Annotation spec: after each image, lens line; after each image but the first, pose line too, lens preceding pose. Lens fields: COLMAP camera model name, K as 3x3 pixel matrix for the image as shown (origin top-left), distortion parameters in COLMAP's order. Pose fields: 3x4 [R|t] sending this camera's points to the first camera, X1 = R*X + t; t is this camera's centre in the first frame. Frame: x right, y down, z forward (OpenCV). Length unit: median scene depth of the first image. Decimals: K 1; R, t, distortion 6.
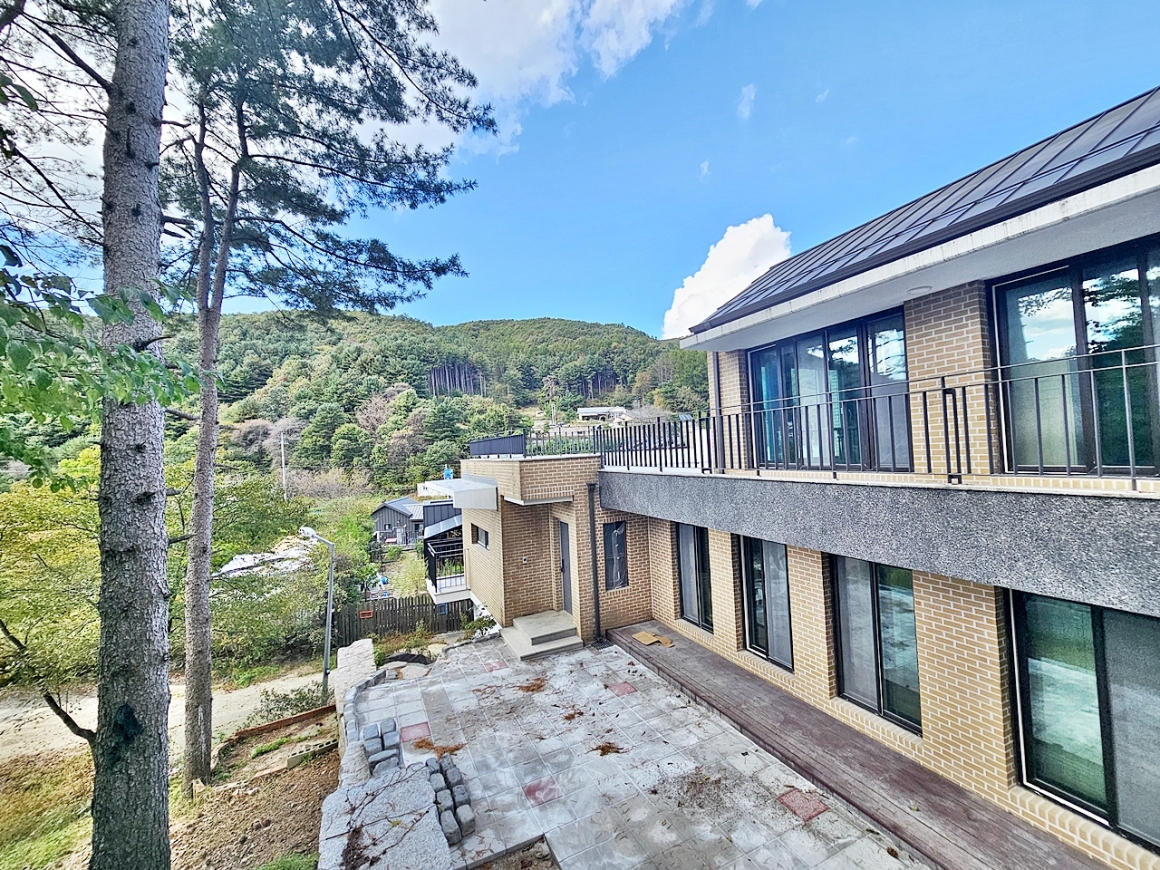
lens RADIAL K [[474.9, 0, 580.2], [0, 474.9, 433.4], [0, 0, 1]] dist [-0.000289, 0.000066]
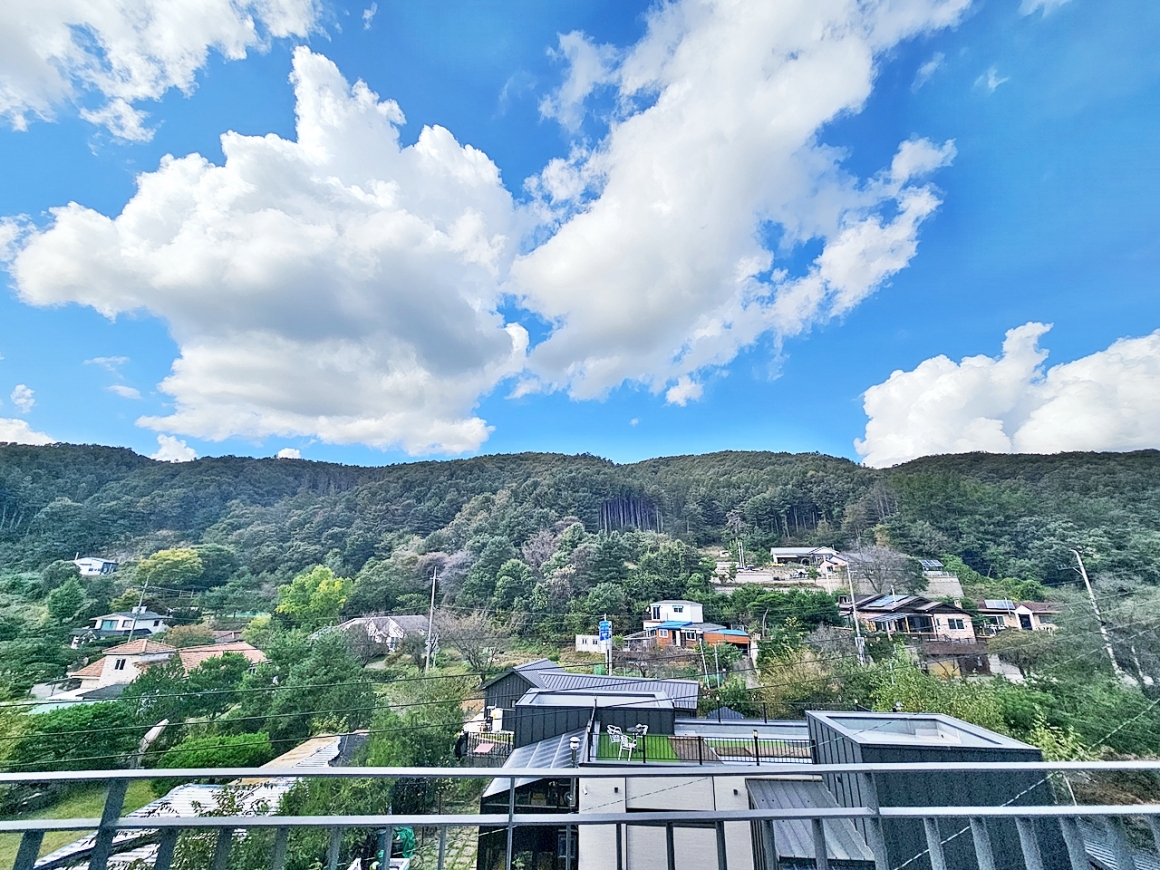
lens RADIAL K [[474.9, 0, 587.1], [0, 474.9, 432.8], [0, 0, 1]] dist [-0.000289, 0.000066]
pose [[0.935214, -0.063107, -0.348413, -0.005169], [-0.038884, 0.959734, -0.278206, -0.003111], [0.351941, 0.273730, 0.895103, 0.107010]]
